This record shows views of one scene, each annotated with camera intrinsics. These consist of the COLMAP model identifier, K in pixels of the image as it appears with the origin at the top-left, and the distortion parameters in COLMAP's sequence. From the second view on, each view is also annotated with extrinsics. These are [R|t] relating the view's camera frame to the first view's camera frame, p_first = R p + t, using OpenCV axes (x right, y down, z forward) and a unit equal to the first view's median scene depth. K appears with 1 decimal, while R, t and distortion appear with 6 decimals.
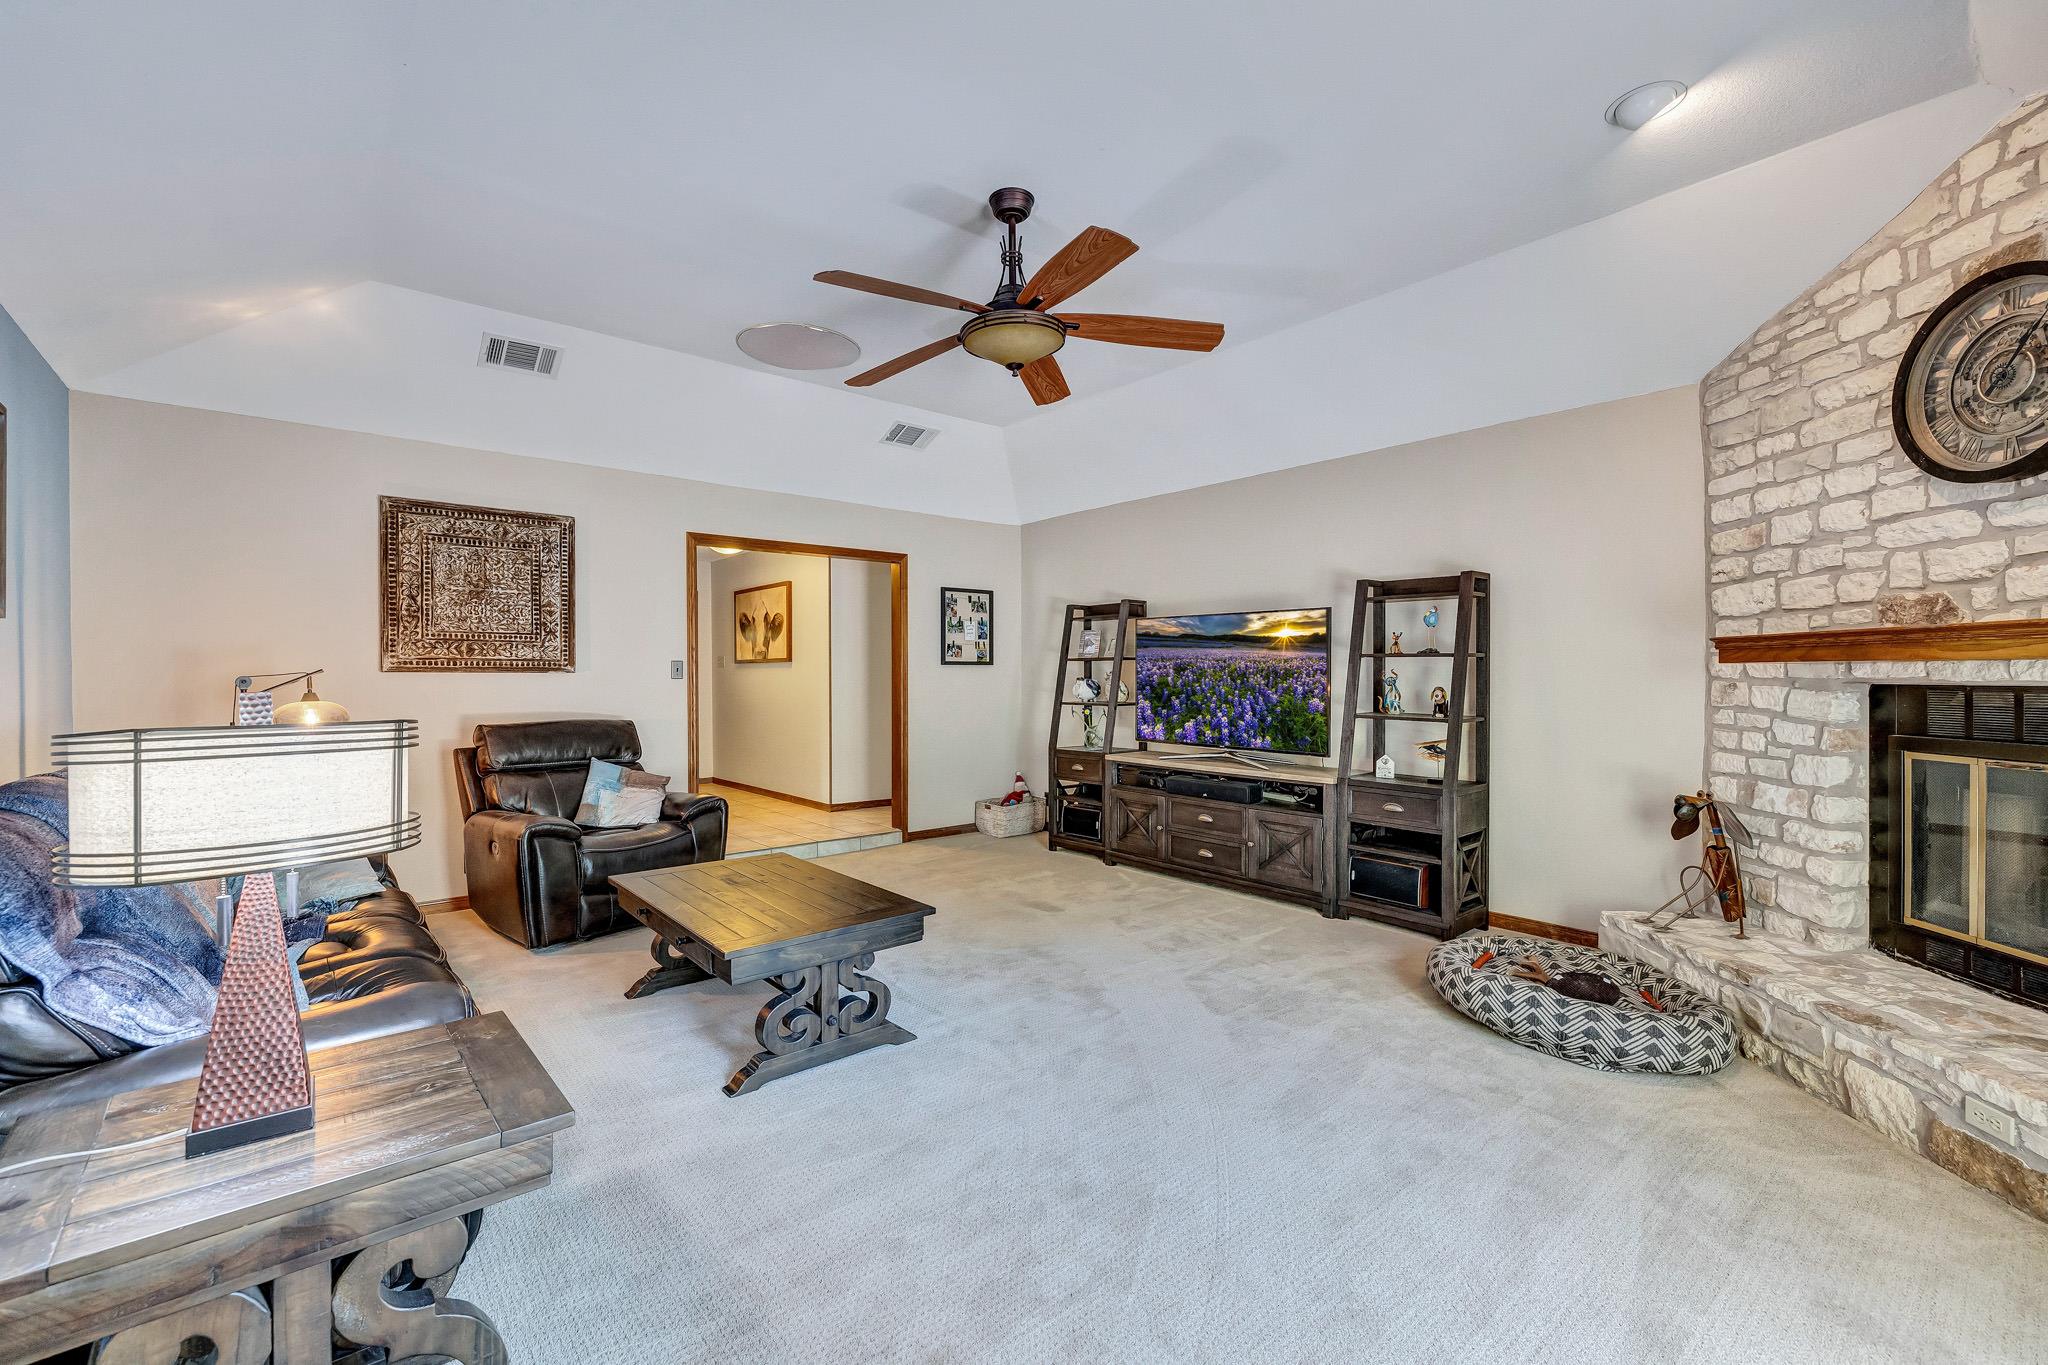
lens RADIAL K [[860.9, 0, 1011.0], [0, 860.9, 680.1], [0, 0, 1]] dist [0.001724, 0.000674]
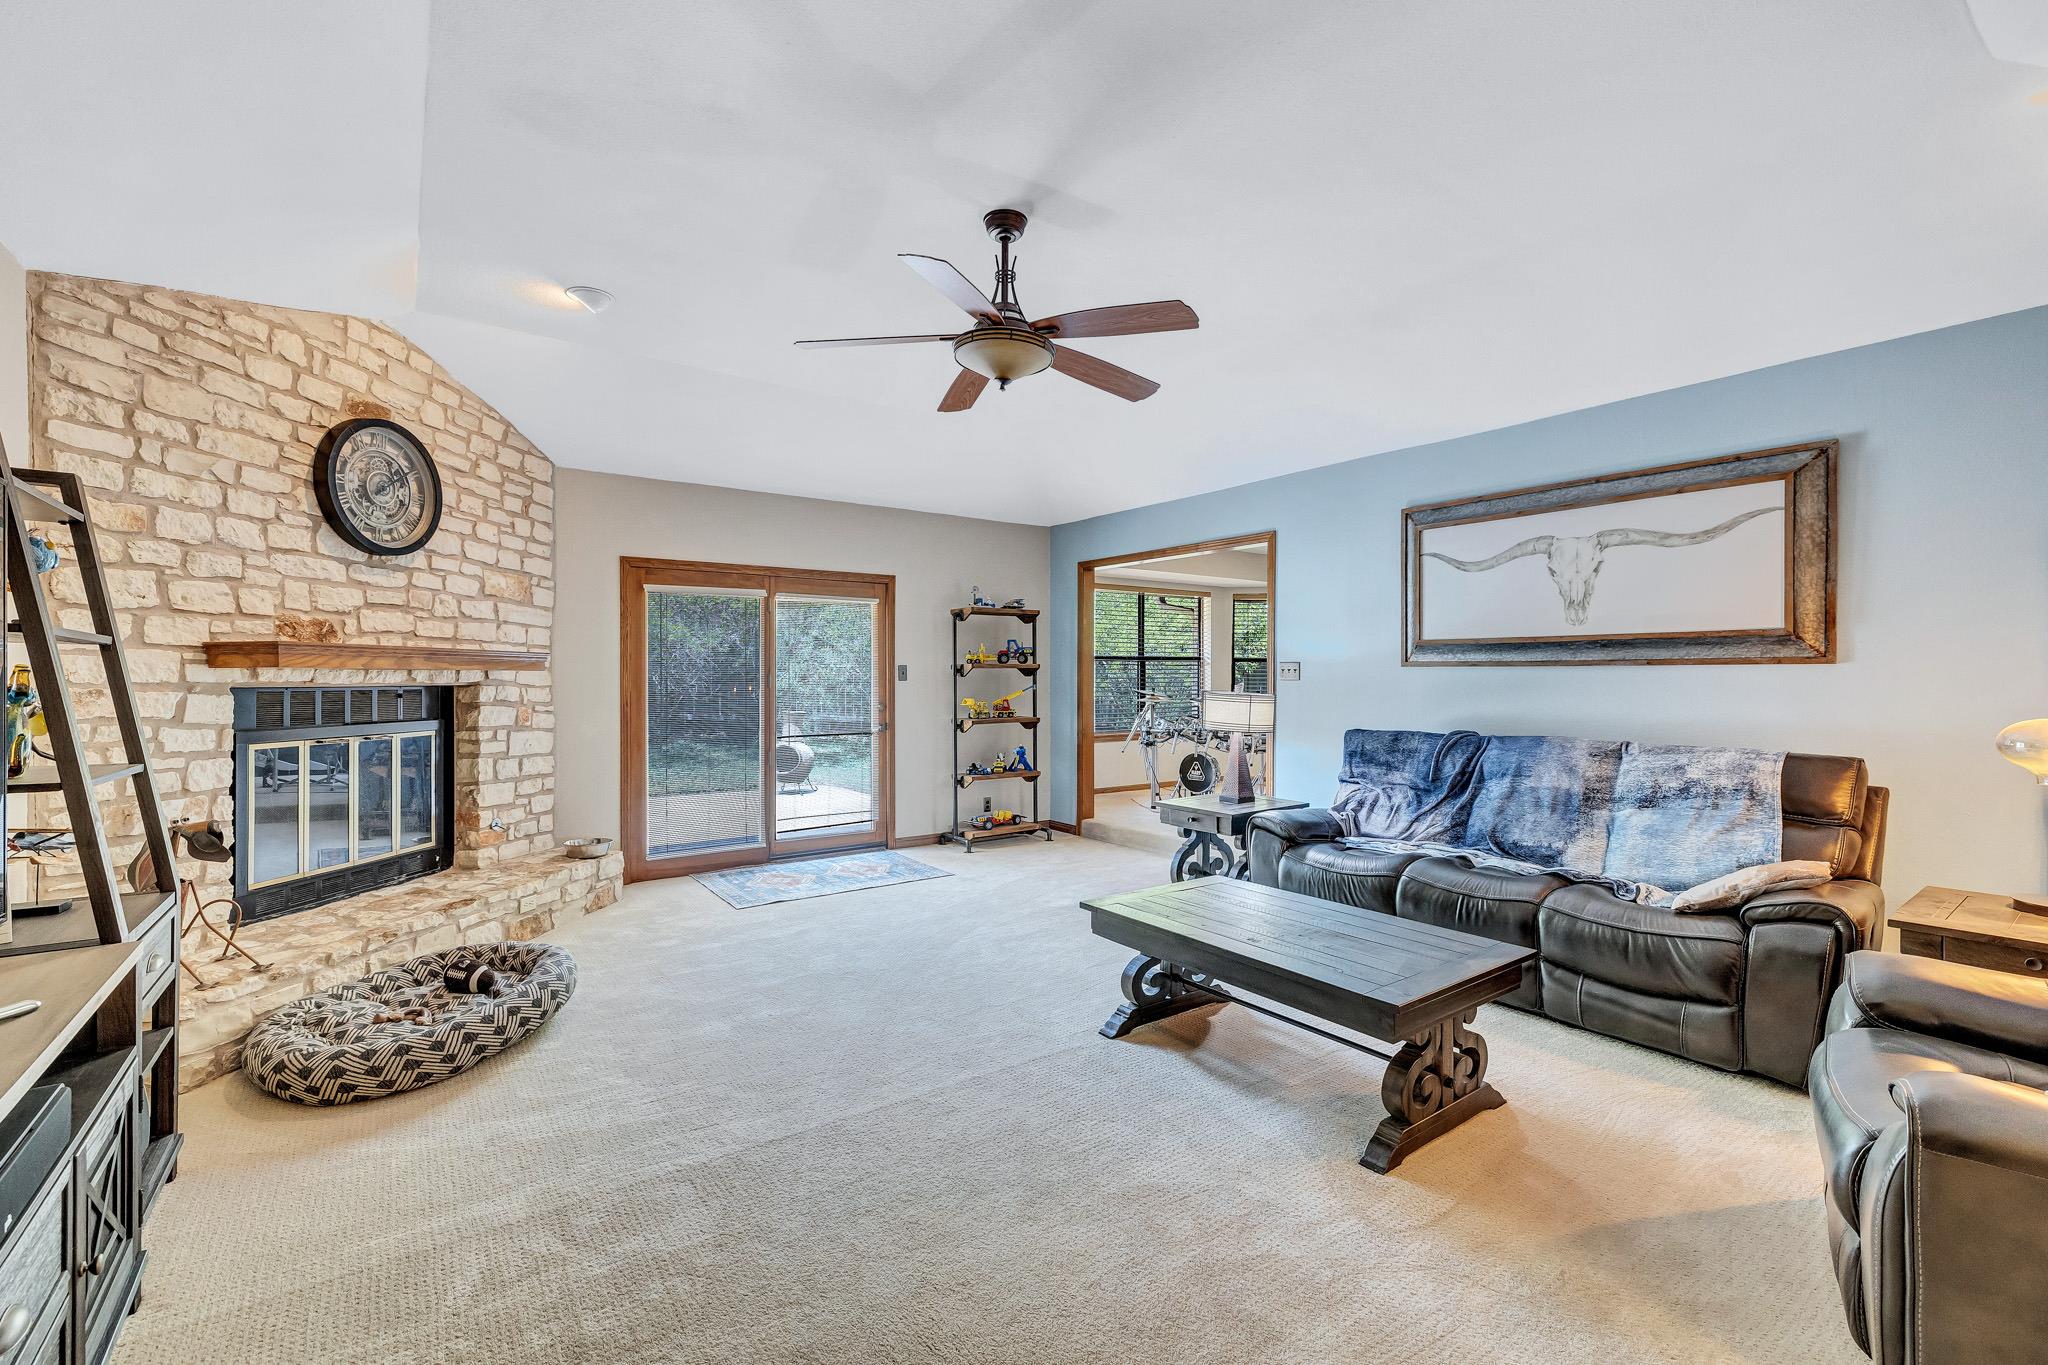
lens RADIAL K [[875.3, 0, 1016.9], [0, 875.3, 681.6], [0, 0, 1]] dist [0.005141, 0.000425]
pose [[-0.997552, 0.000181, 0.069931, -0.058803], [0.000914, 0.999945, 0.010439, -0.009451], [-0.069925, 0.010478, -0.997497, 1.381461]]
